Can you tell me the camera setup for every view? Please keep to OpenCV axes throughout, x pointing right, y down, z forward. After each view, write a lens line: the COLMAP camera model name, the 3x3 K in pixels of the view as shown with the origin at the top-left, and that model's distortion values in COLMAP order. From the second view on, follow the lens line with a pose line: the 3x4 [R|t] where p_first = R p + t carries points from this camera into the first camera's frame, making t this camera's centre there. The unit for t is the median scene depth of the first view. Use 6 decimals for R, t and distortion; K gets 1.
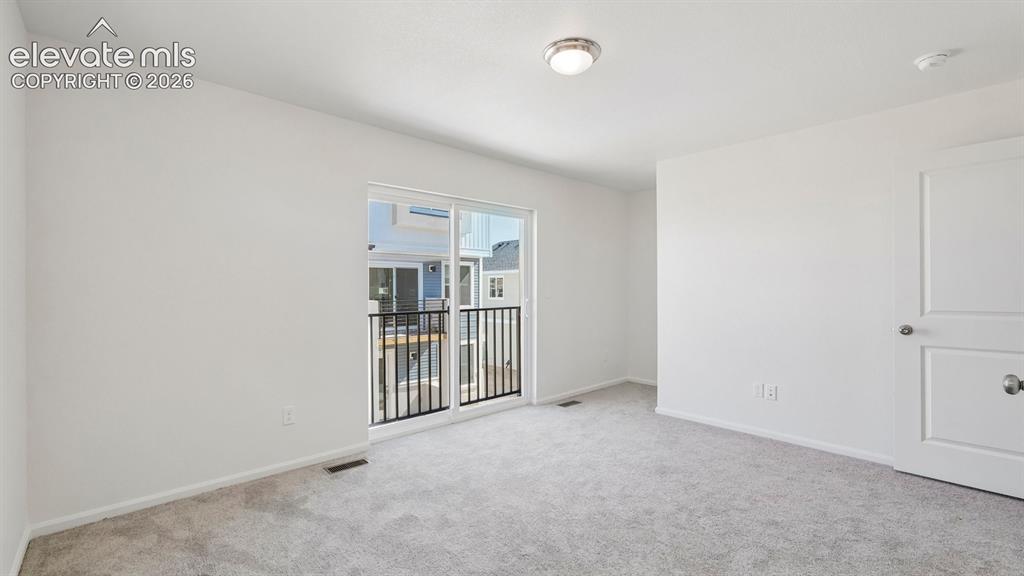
lens RADIAL K [[434.5, 0, 514.3], [0, 434.5, 290.2], [0, 0, 1]] dist [-0.003025, 0.000246]
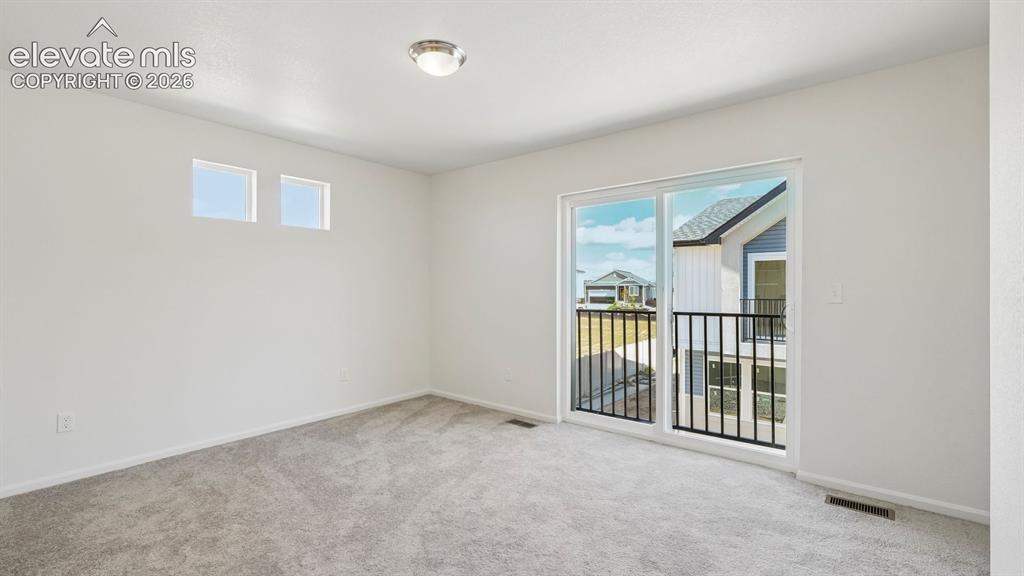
lens RADIAL K [[434.5, 0, 511.3], [0, 434.5, 291.9], [0, 0, 1]] dist [-0.003025, 0.000246]
pose [[0.127914, 0.014410, -0.991681, 0.764349], [0.007904, 0.999848, 0.015548, -0.010901], [0.991754, -0.009827, 0.127780, 0.681038]]
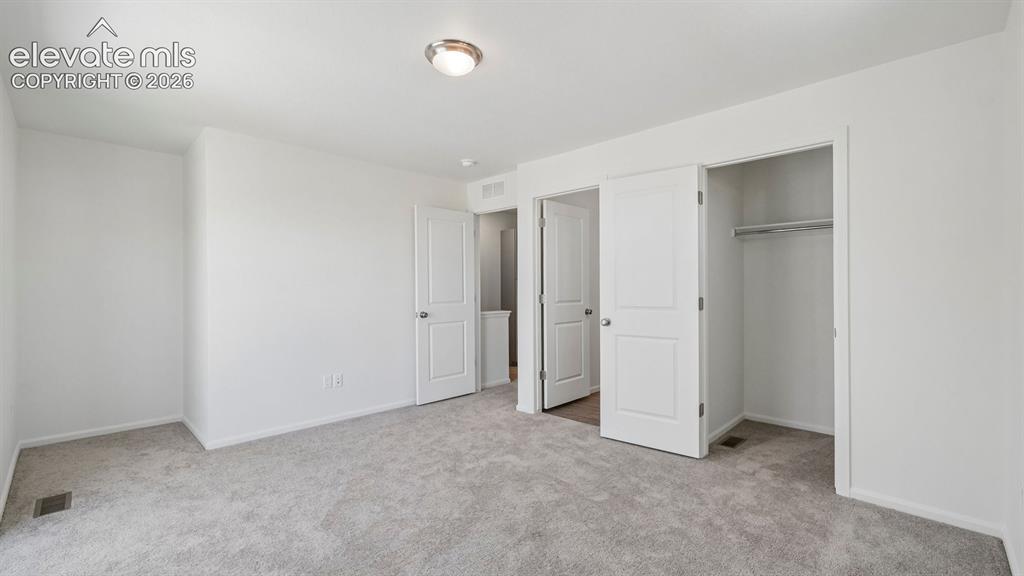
lens RADIAL K [[434.5, 0, 513.0], [0, 434.5, 286.8], [0, 0, 1]] dist [-0.003025, 0.000246]
pose [[-0.047031, 0.006855, 0.998870, -0.570726], [0.008143, 0.999946, -0.006479, 0.001230], [-0.998860, 0.007829, -0.047085, 0.595442]]
